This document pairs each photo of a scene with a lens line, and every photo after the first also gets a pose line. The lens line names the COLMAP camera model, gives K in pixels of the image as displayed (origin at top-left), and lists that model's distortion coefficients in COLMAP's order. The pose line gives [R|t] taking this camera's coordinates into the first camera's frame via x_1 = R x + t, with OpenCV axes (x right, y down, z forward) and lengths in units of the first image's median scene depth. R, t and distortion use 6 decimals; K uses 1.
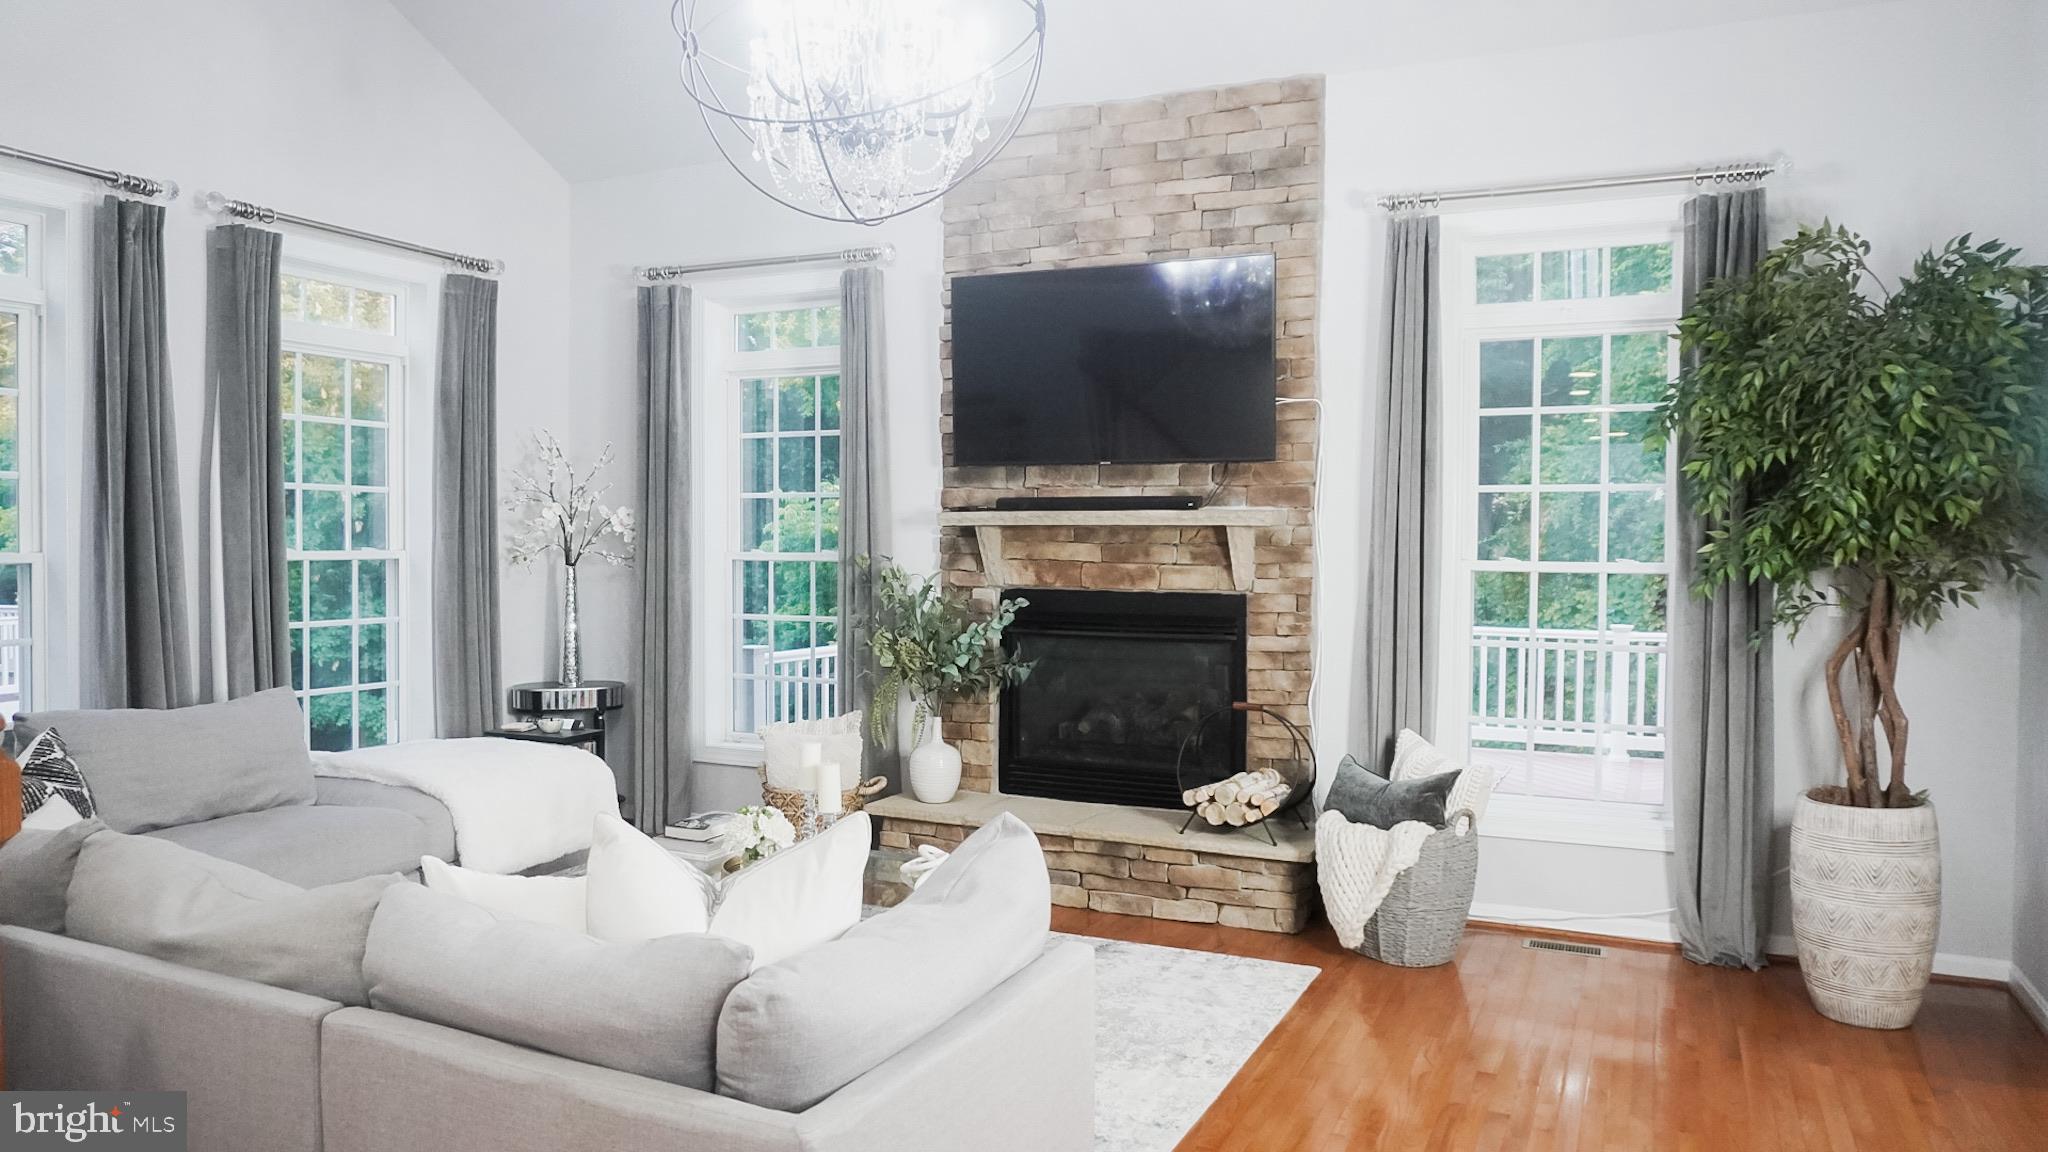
lens RADIAL K [[1366.4, 0, 1024.0], [0, 1366.4, 576.0], [0, 0, 1]] dist [-0.050277, 0.037892]
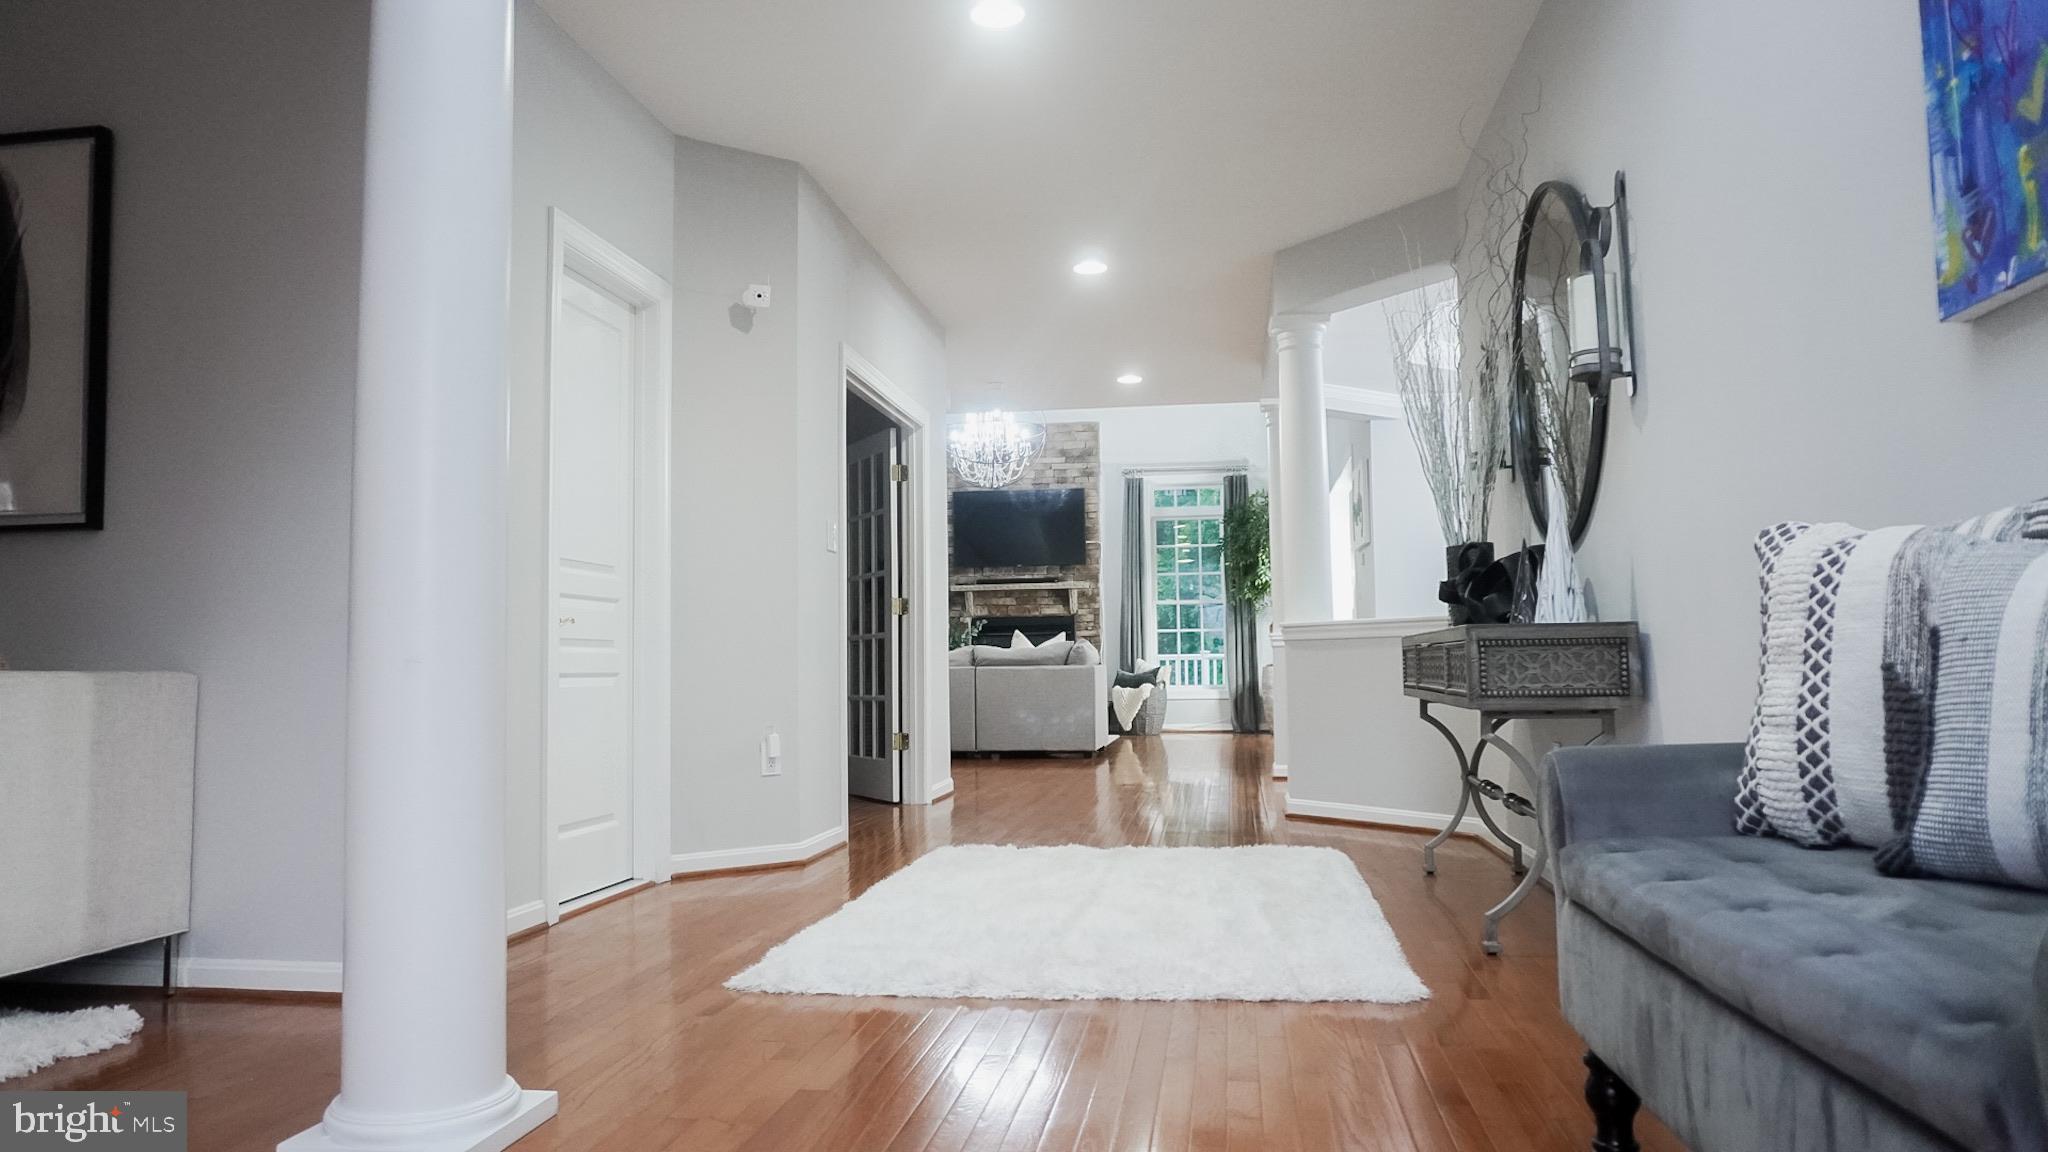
lens RADIAL K [[1366.4, 0, 1024.0], [0, 1366.4, 576.0], [0, 0, 1]] dist [-0.050277, 0.037892]
pose [[0.956970, -0.002943, 0.290172, -0.703163], [0.029793, 0.995661, -0.088156, 0.169841], [-0.288654, 0.093008, 0.952905, -1.504436]]
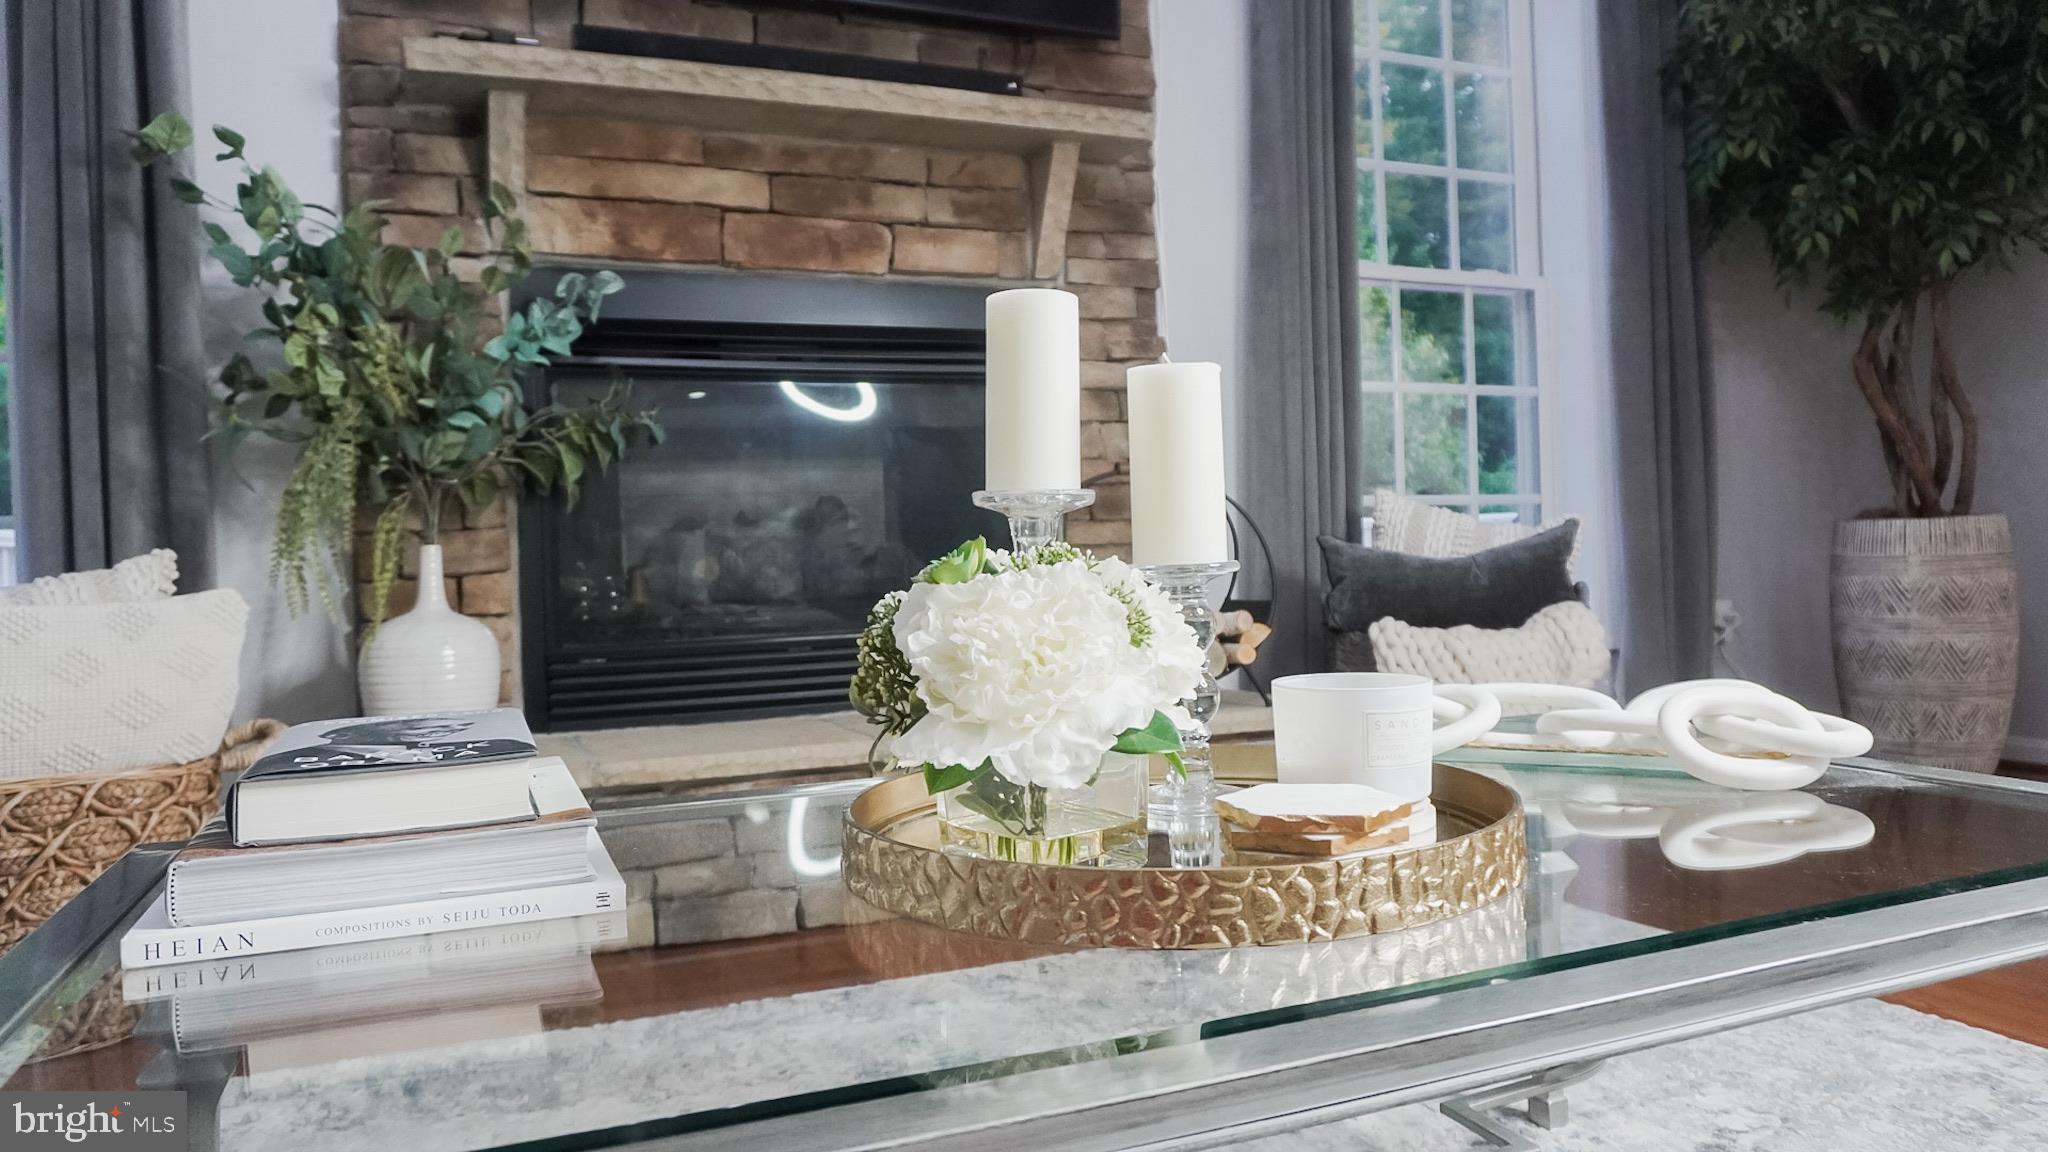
lens RADIAL K [[1366.4, 0, 1024.0], [0, 1366.4, 576.0], [0, 0, 1]] dist [-0.050277, 0.037892]
pose [[0.673667, -0.037216, 0.738097, -0.256537], [0.056601, 0.998396, -0.001319, 0.131427], [-0.736864, 0.042666, 0.674693, 0.652512]]
